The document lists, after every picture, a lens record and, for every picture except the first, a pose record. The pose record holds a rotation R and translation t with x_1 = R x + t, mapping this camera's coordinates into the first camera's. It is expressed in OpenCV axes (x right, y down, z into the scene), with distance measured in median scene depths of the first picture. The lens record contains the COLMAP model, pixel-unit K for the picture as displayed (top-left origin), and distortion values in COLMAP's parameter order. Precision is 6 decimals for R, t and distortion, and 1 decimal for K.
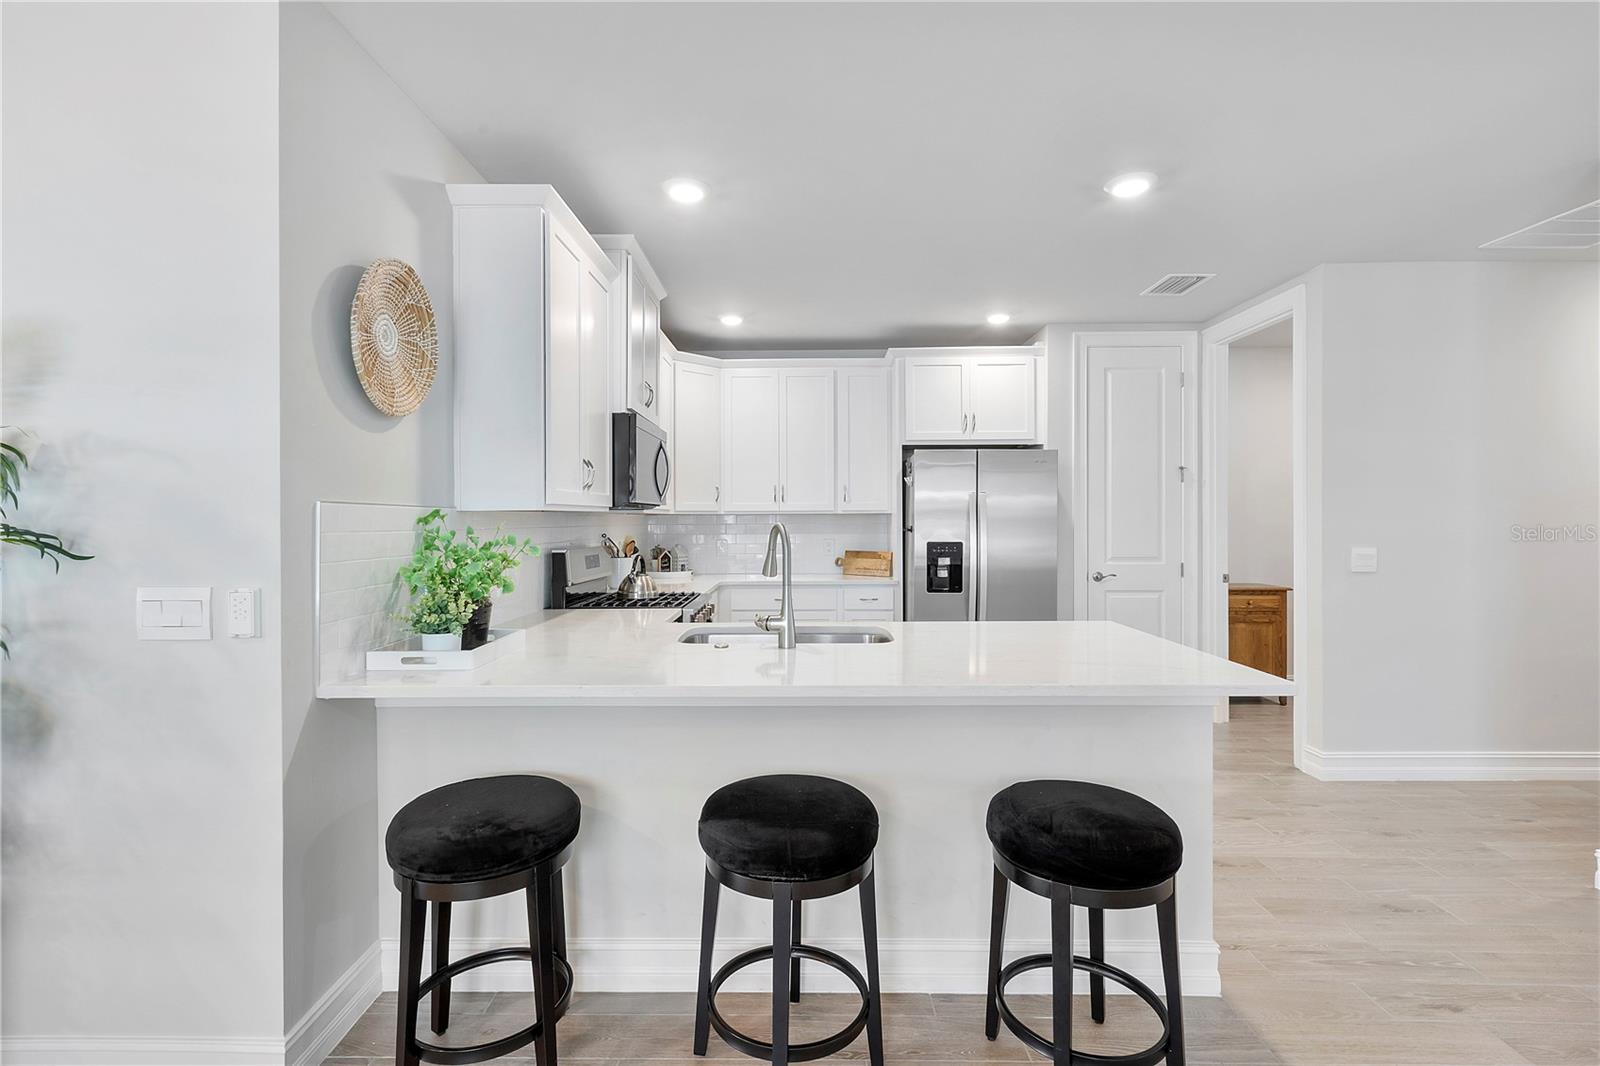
lens RADIAL K [[738.5, 0, 790.9], [0, 738.5, 510.5], [0, 0, 1]] dist [0.003119, 0.000835]
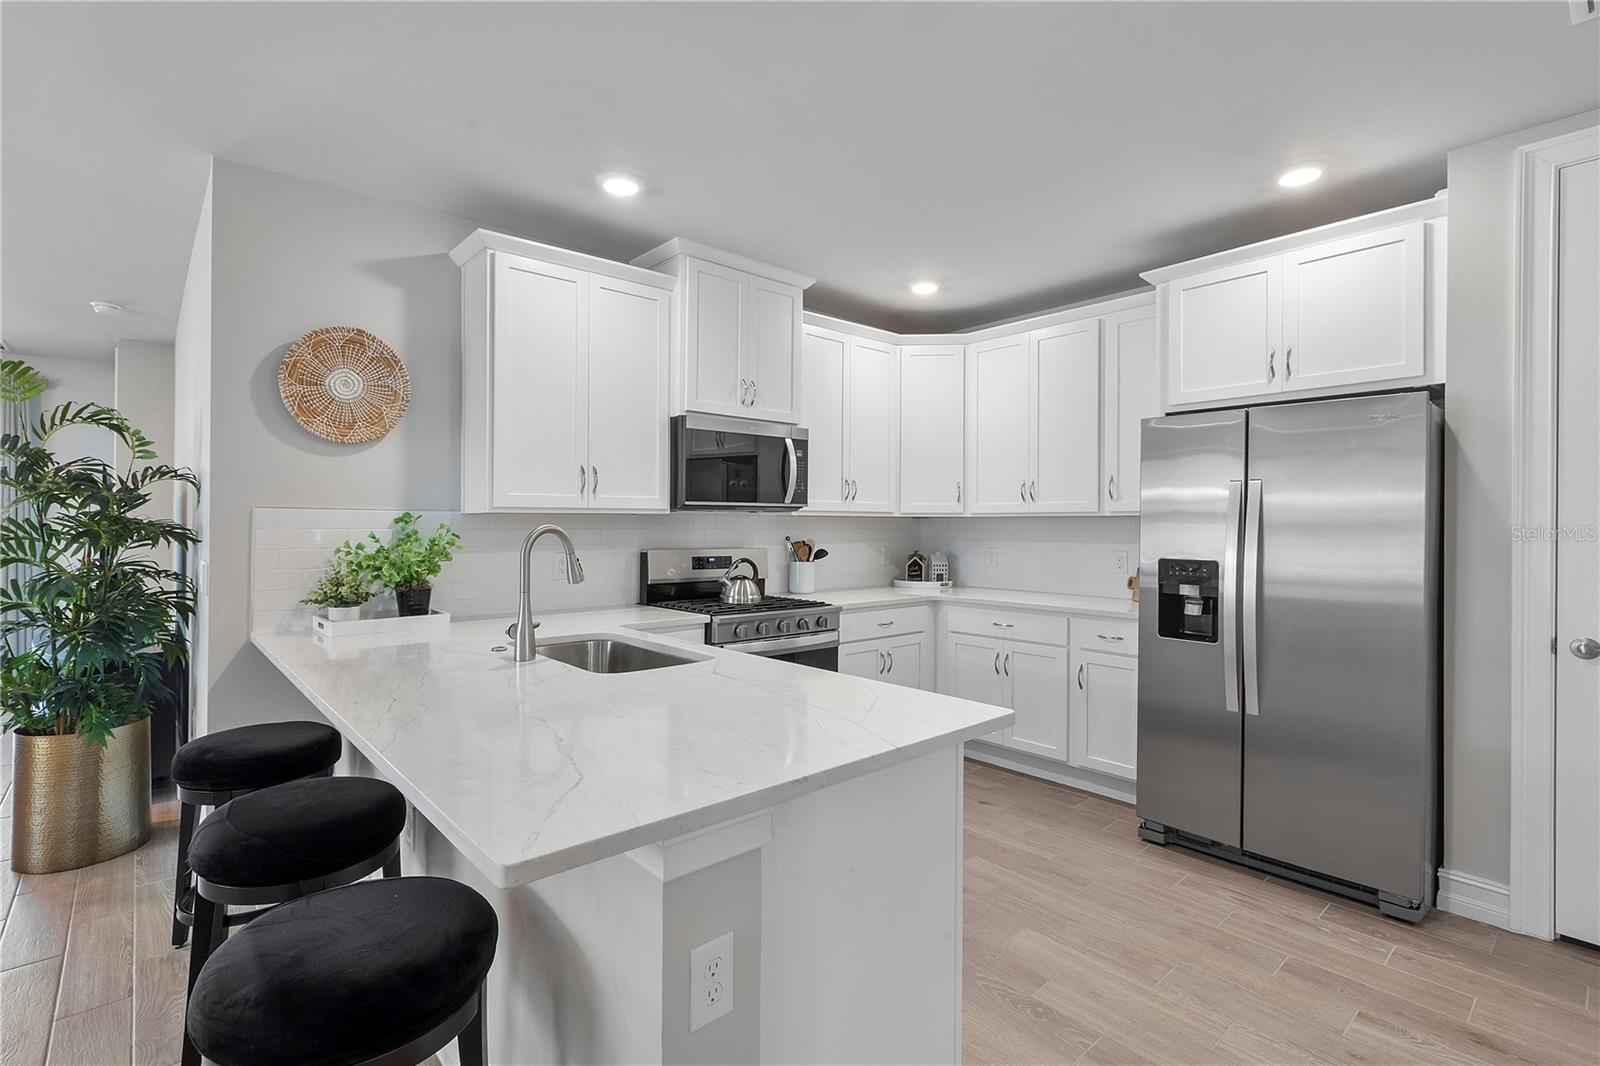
lens RADIAL K [[738.5, 0, 774.2], [0, 738.5, 525.1], [0, 0, 1]] dist [0.003119, 0.000835]
pose [[0.667263, 0.007553, -0.744784, 0.441273], [0.004347, 0.999892, 0.014034, 0.001882], [0.744809, -0.012602, 0.667158, 0.307193]]
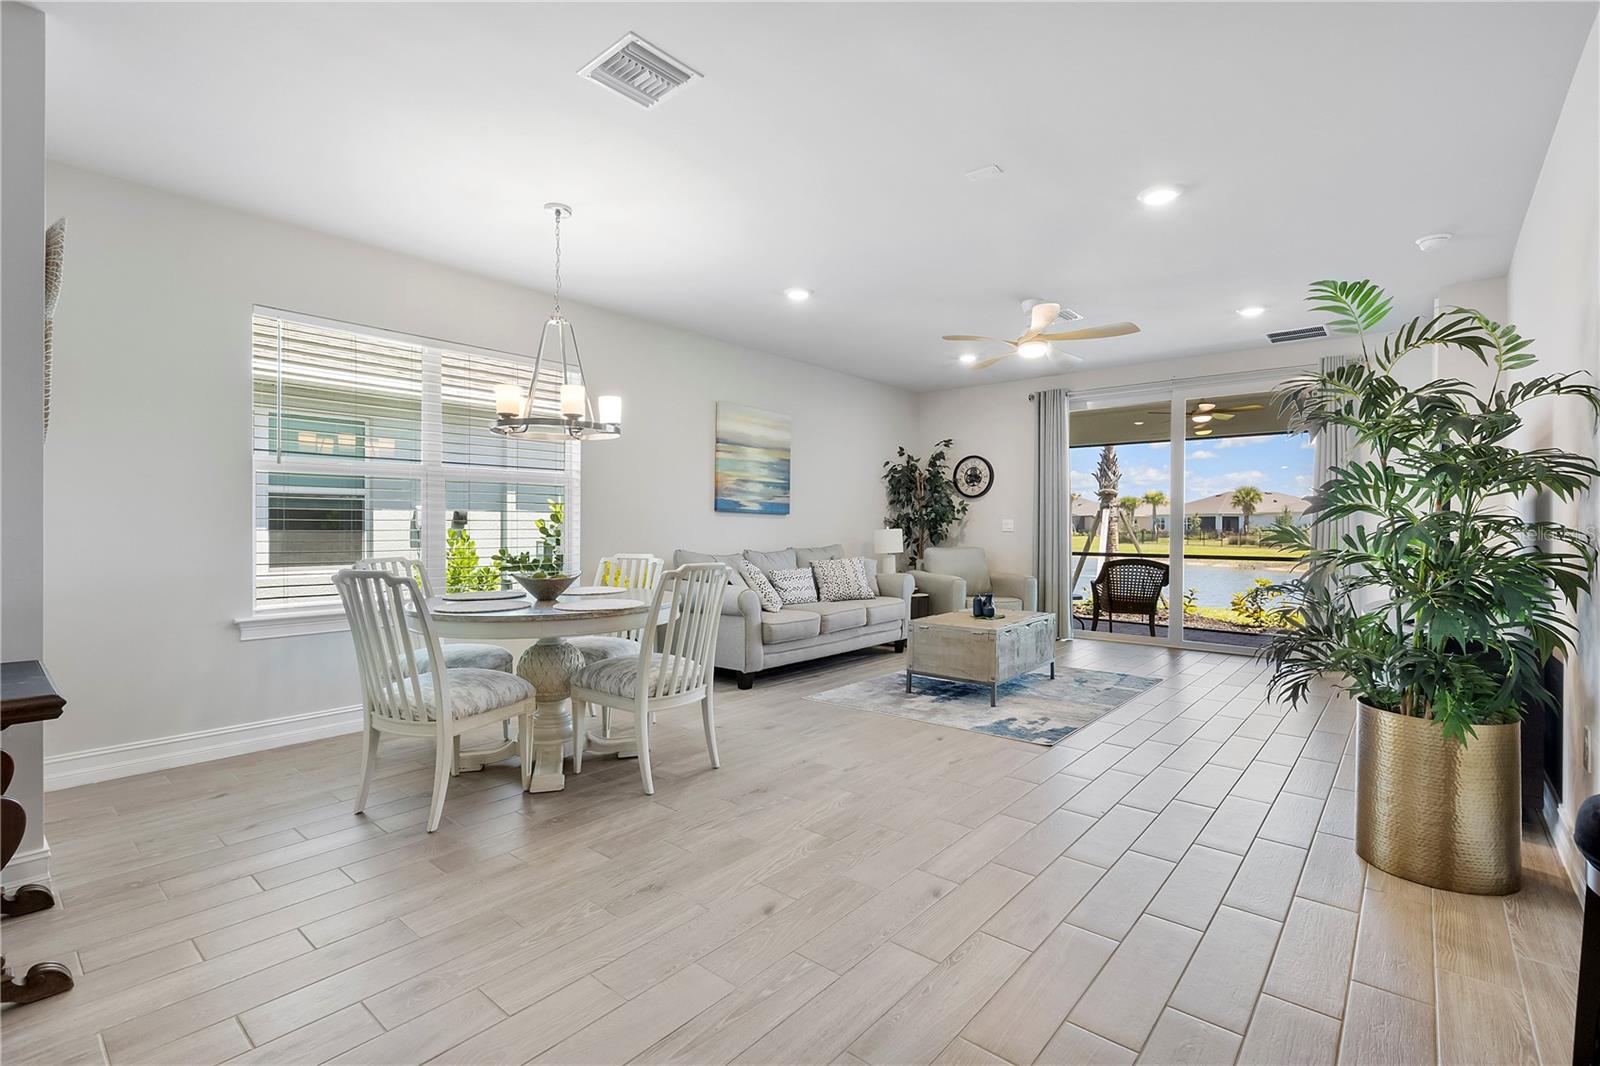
lens RADIAL K [[738.5, 0, 794.3], [0, 738.5, 527.5], [0, 0, 1]] dist [0.003119, 0.000835]
pose [[-0.630617, 0.008457, -0.776048, 0.254079], [0.014019, 0.999902, -0.000496, 0.045868], [0.775968, -0.011192, -0.630673, 0.269646]]
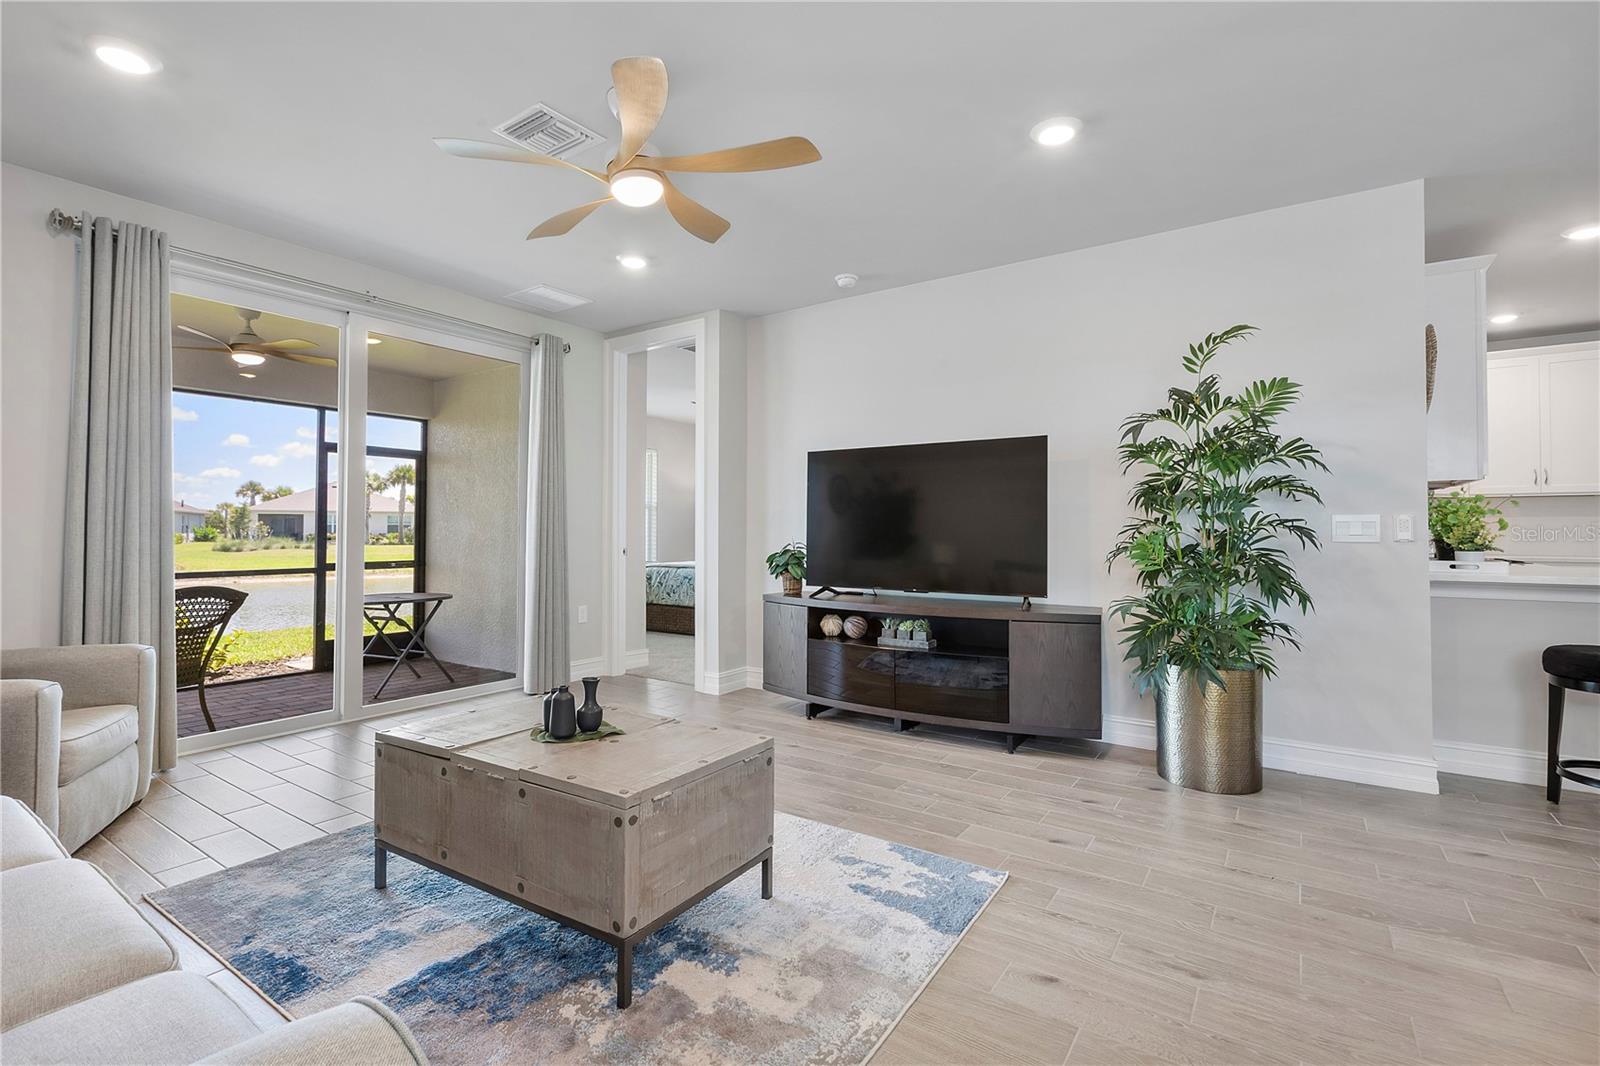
lens RADIAL K [[738.5, 0, 802.7], [0, 738.5, 522.7], [0, 0, 1]] dist [0.003119, 0.000835]
pose [[0.833761, -0.002907, -0.552118, -0.376131], [0.007512, 0.999953, 0.006079, 0.042922], [0.552075, -0.009216, 0.833744, -0.512535]]
